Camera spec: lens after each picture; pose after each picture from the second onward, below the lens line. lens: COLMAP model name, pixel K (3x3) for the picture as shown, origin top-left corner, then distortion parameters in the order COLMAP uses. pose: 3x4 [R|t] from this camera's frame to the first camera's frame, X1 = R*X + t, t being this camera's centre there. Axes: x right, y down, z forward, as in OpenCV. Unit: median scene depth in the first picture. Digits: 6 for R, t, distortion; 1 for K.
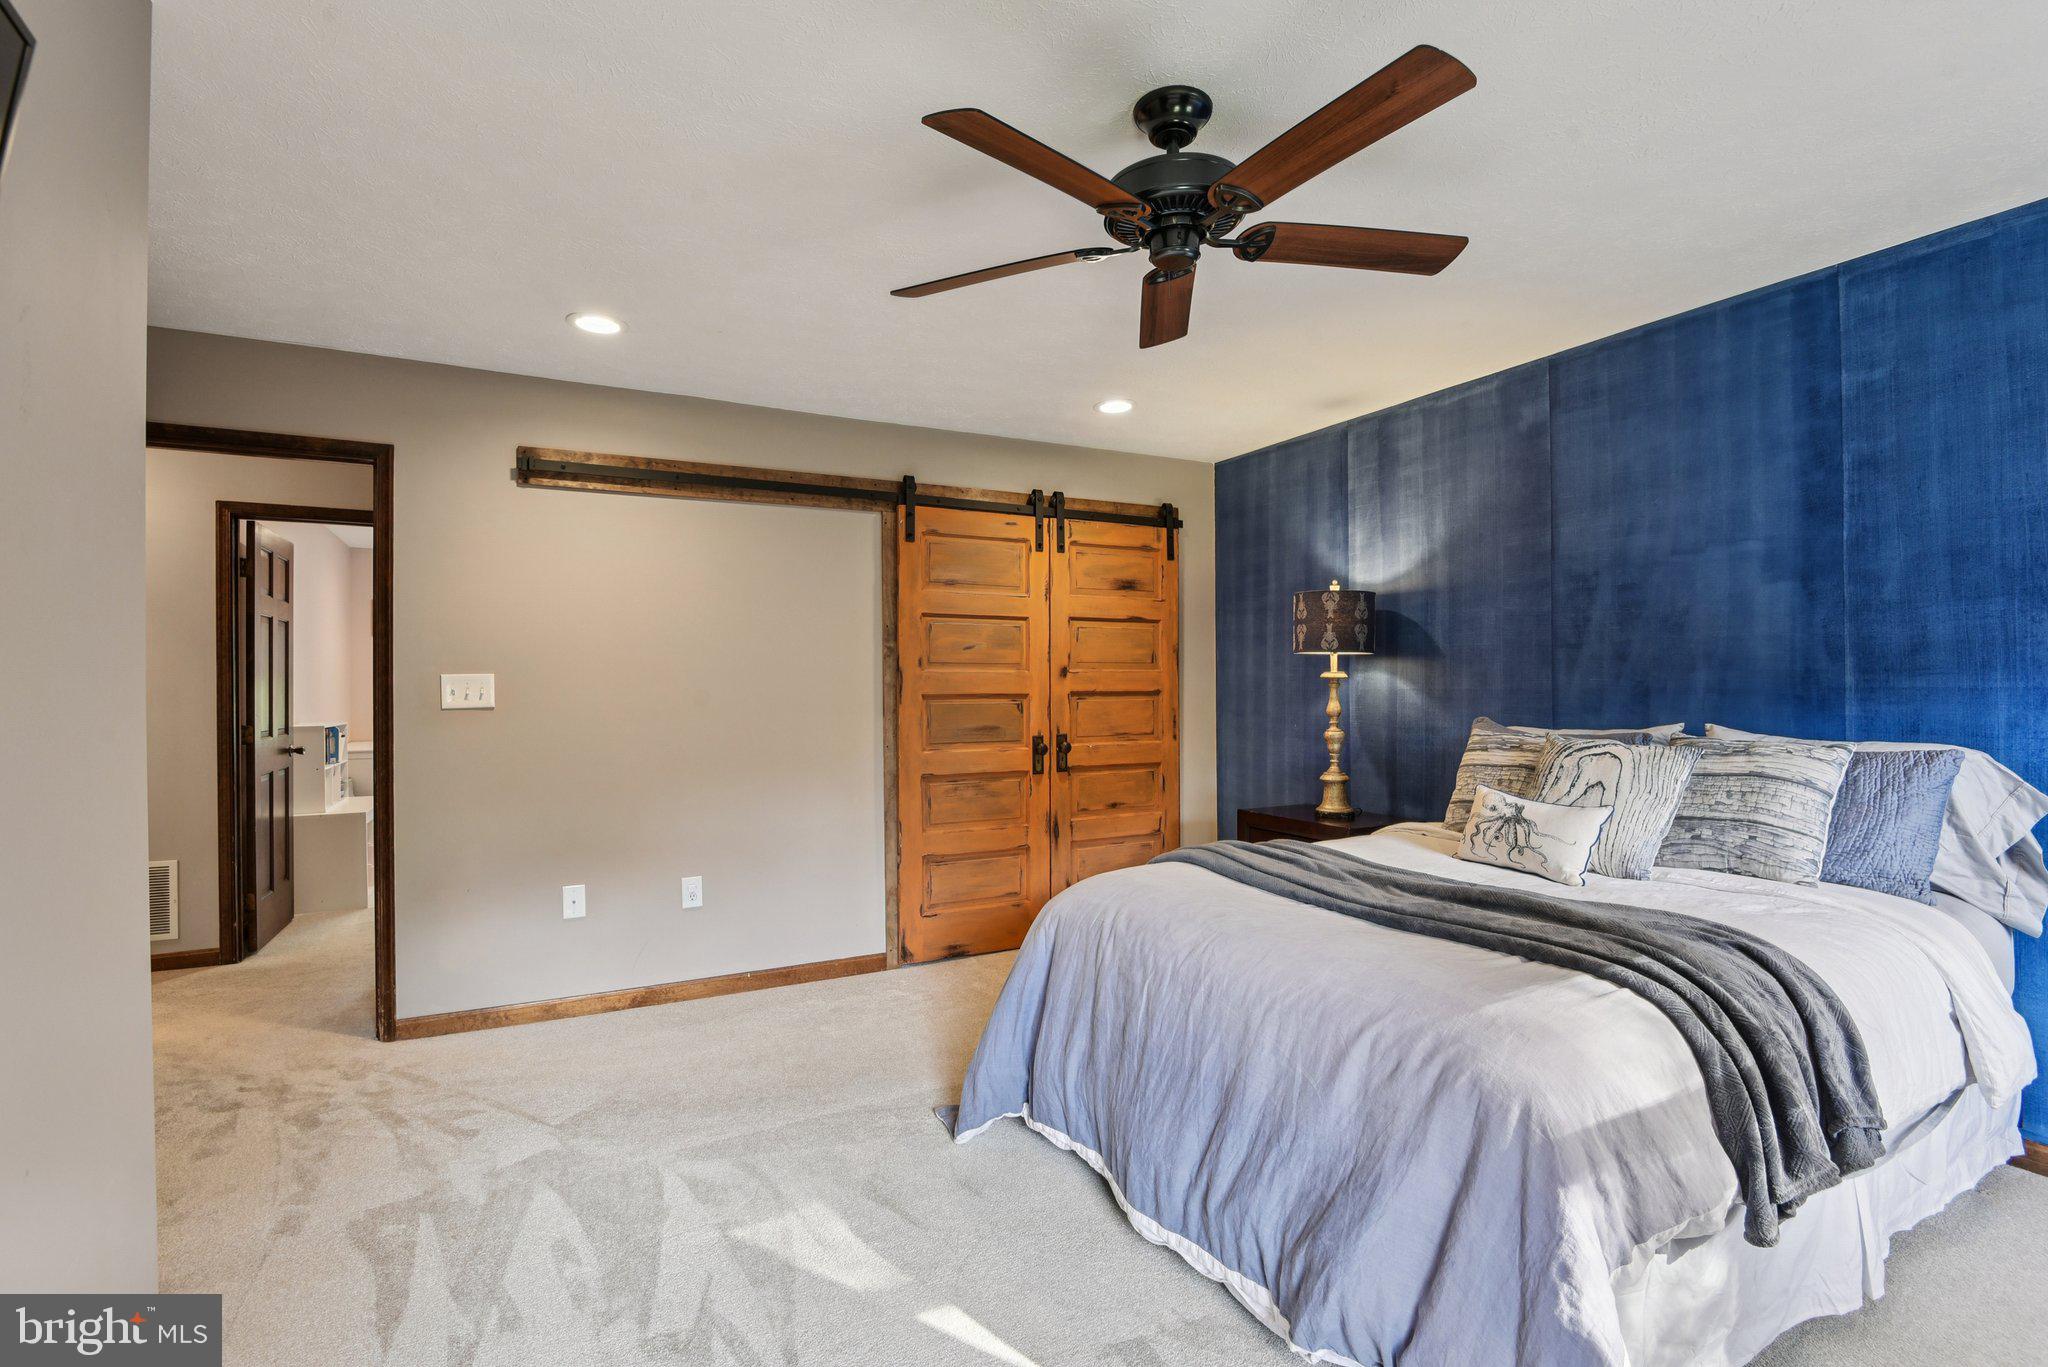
lens RADIAL K [[958.3, 0, 1023.4], [0, 958.3, 685.4], [0, 0, 1]] dist [-0.013279, -0.005241]
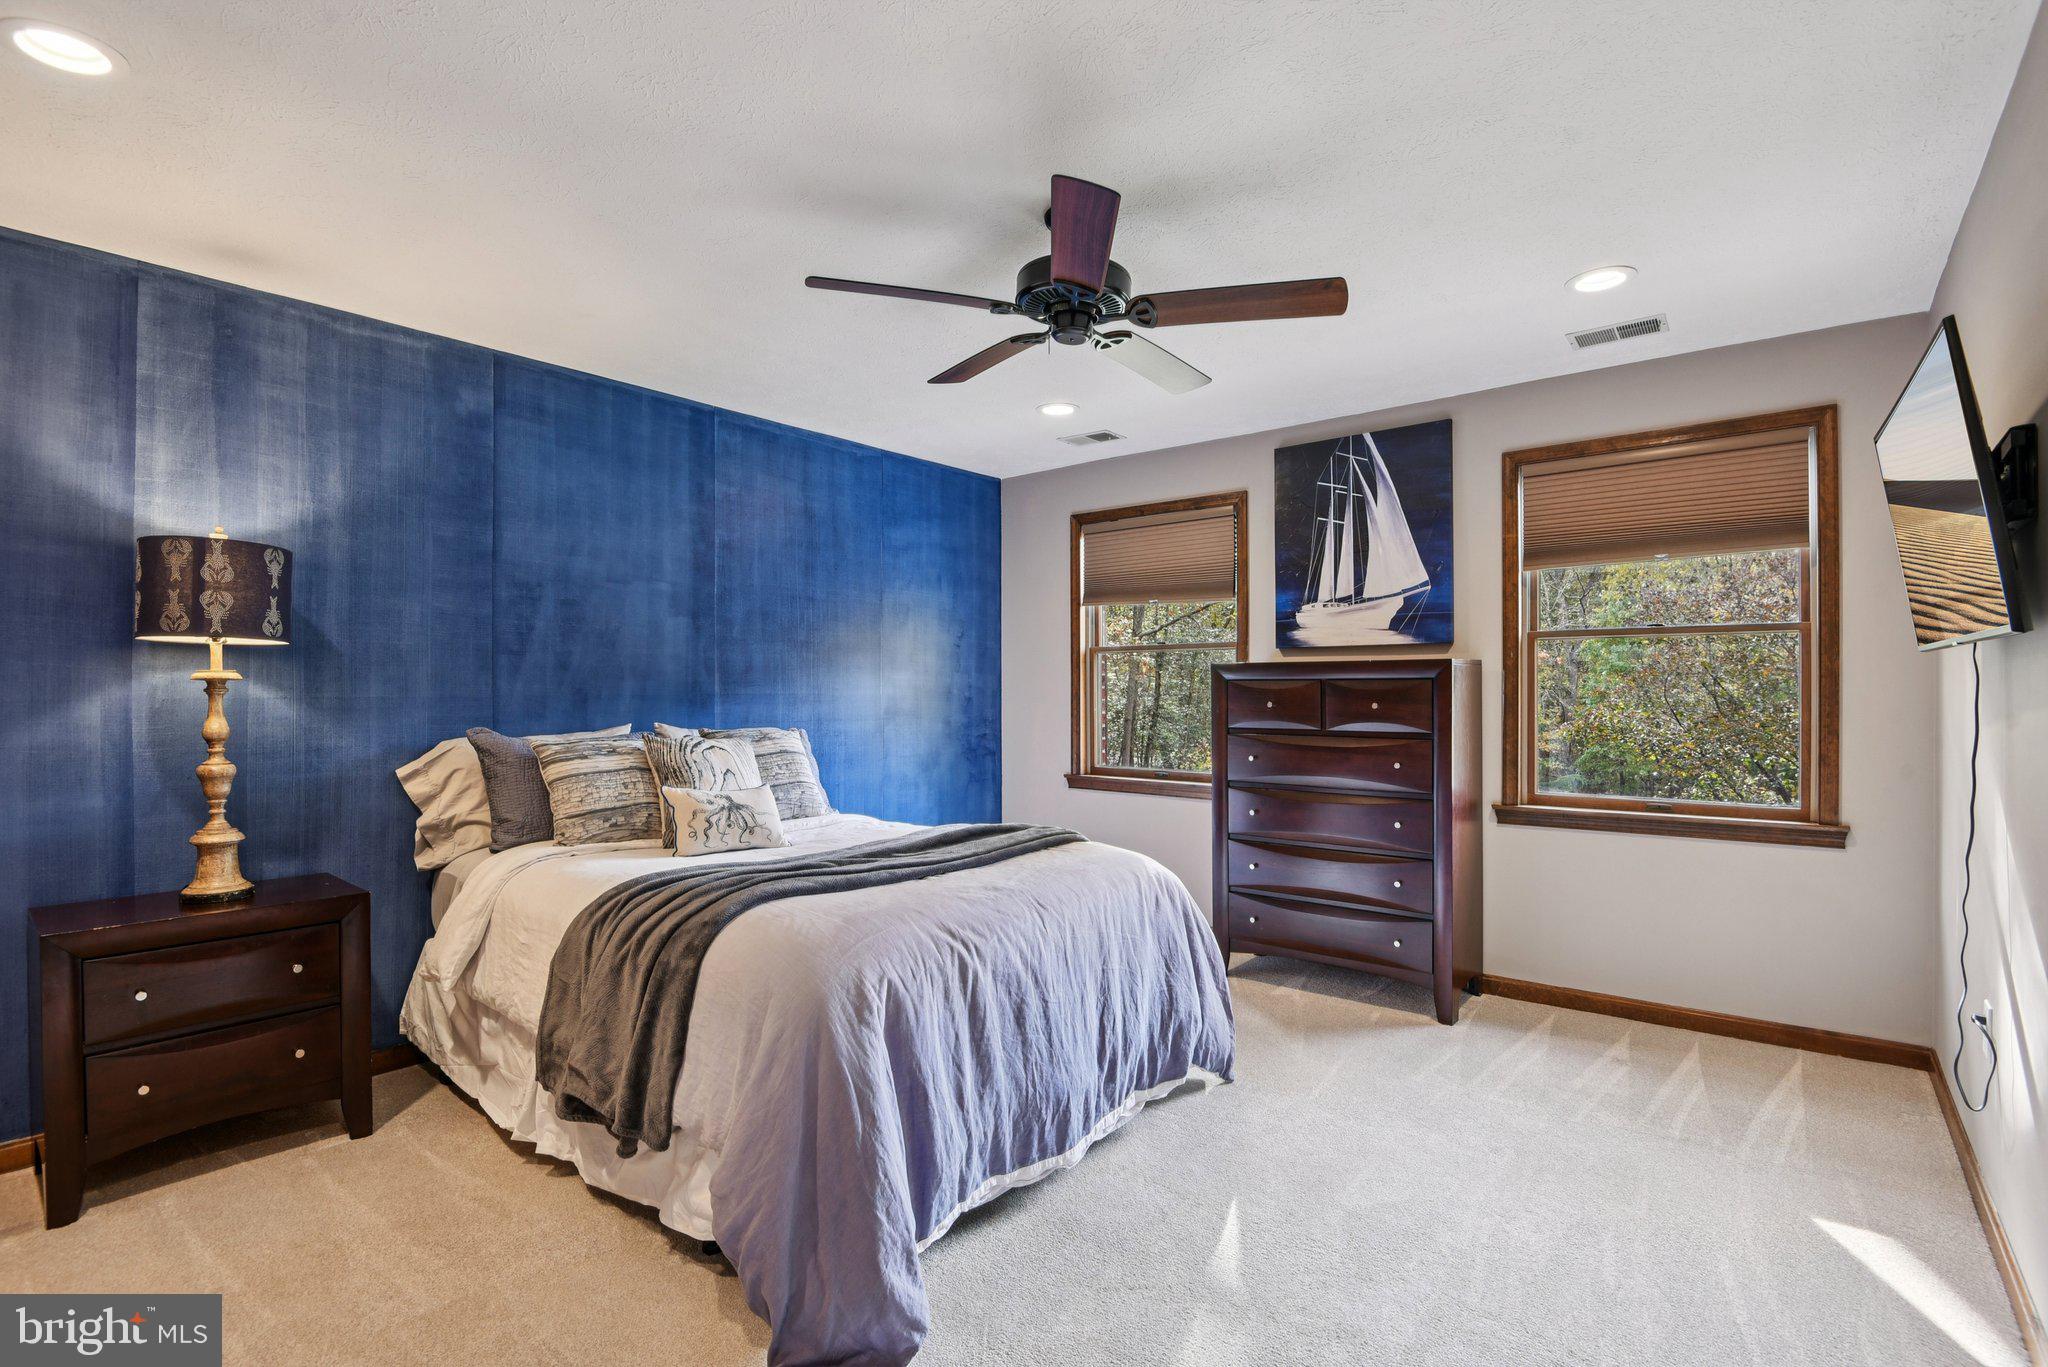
lens RADIAL K [[958.3, 0, 1024.2], [0, 958.3, 689.2], [0, 0, 1]] dist [-0.013279, -0.005241]
pose [[-0.393457, 0.008838, 0.919301, -0.556541], [0.005150, 0.999959, -0.007409, 0.006765], [-0.919329, 0.001819, -0.393486, 0.914540]]
